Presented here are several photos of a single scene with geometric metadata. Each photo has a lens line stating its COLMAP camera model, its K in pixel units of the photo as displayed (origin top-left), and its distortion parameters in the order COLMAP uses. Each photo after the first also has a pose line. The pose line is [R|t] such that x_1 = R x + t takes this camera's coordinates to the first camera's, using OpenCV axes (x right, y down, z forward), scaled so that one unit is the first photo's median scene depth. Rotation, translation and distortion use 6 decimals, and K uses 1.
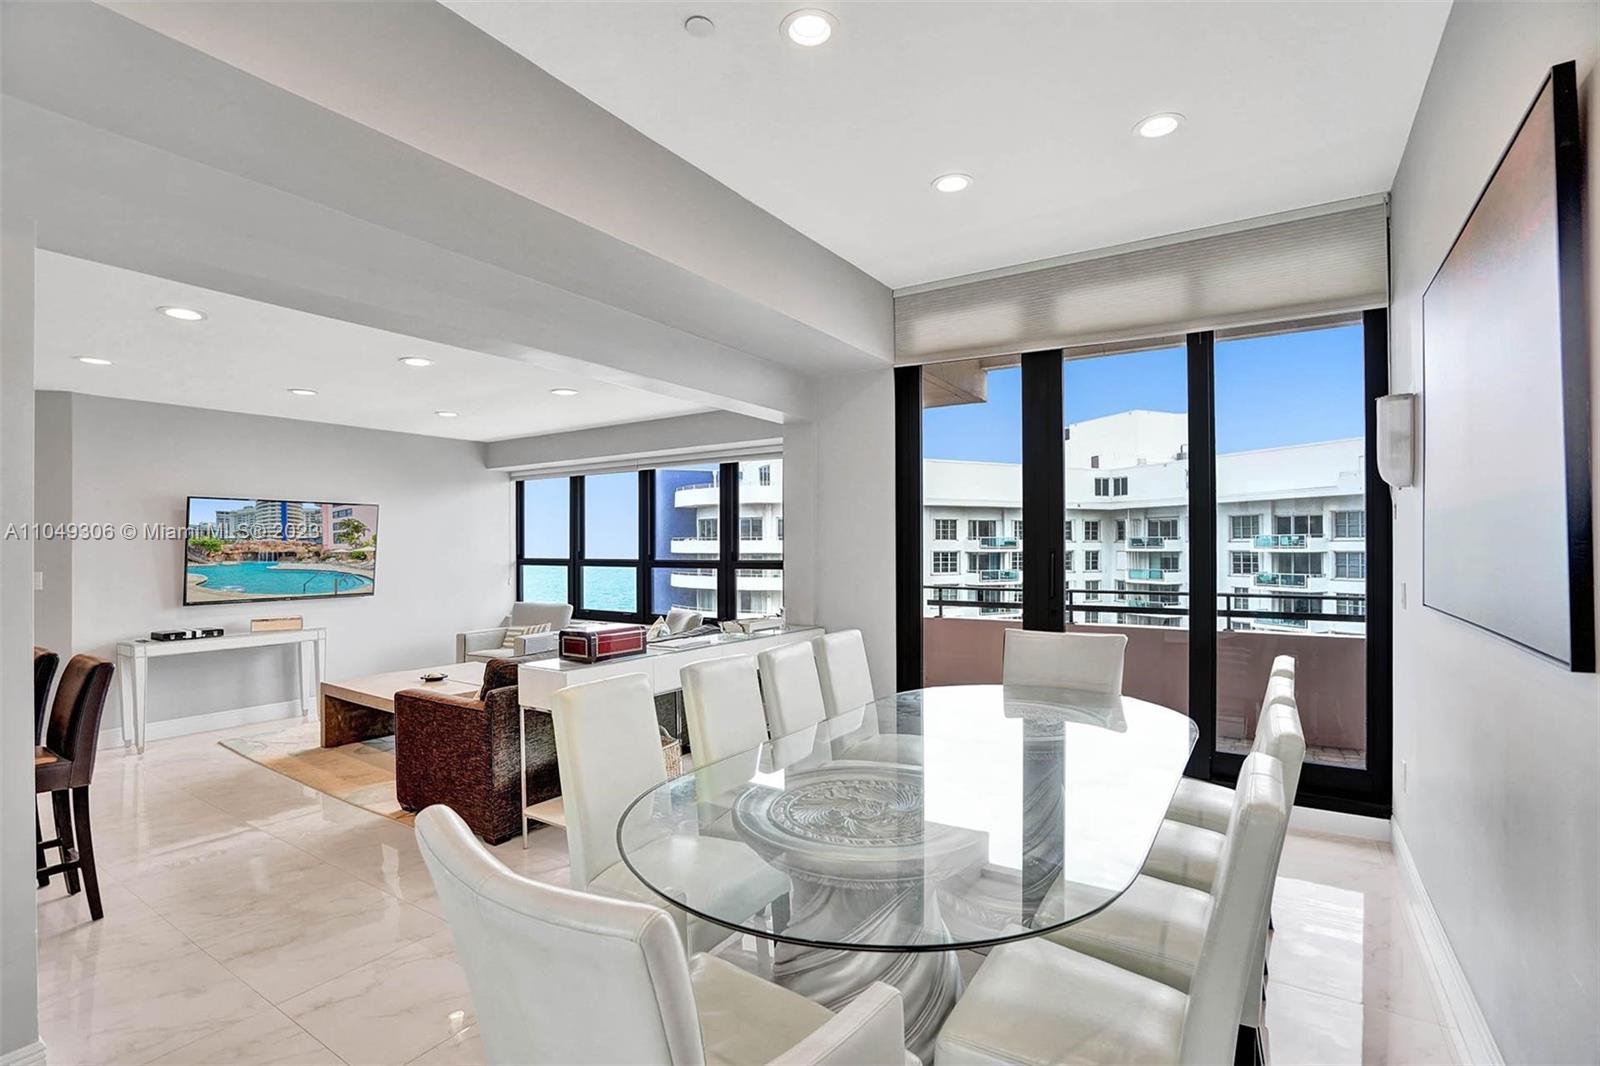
lens RADIAL K [[751.0, 0, 796.4], [0, 751.0, 535.6], [0, 0, 1]] dist [-0.054898, 0.030631]
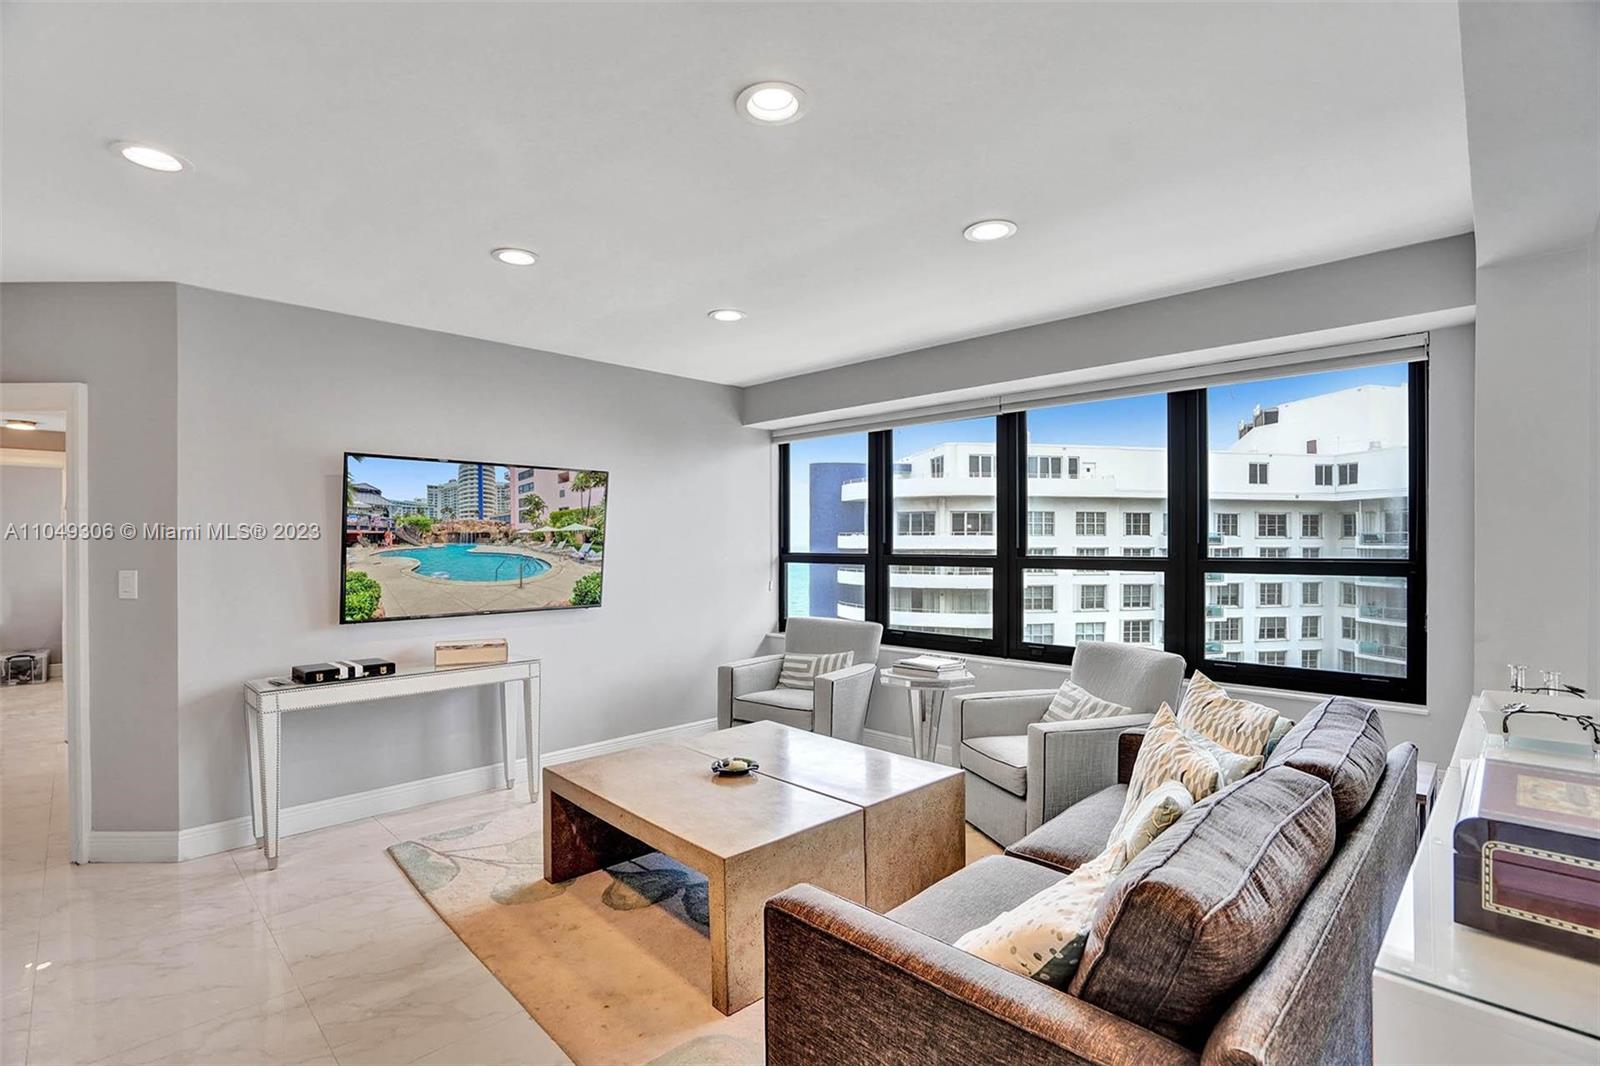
lens RADIAL K [[707.6, 0, 800.0], [0, 707.6, 533.0], [0, 0, 1]] dist [-0.050467, 0.024146]
pose [[0.987658, 0.023690, -0.154826, -0.291867], [-0.020746, 0.999573, 0.020601, -0.002792], [0.155248, -0.017134, 0.987727, 0.391172]]
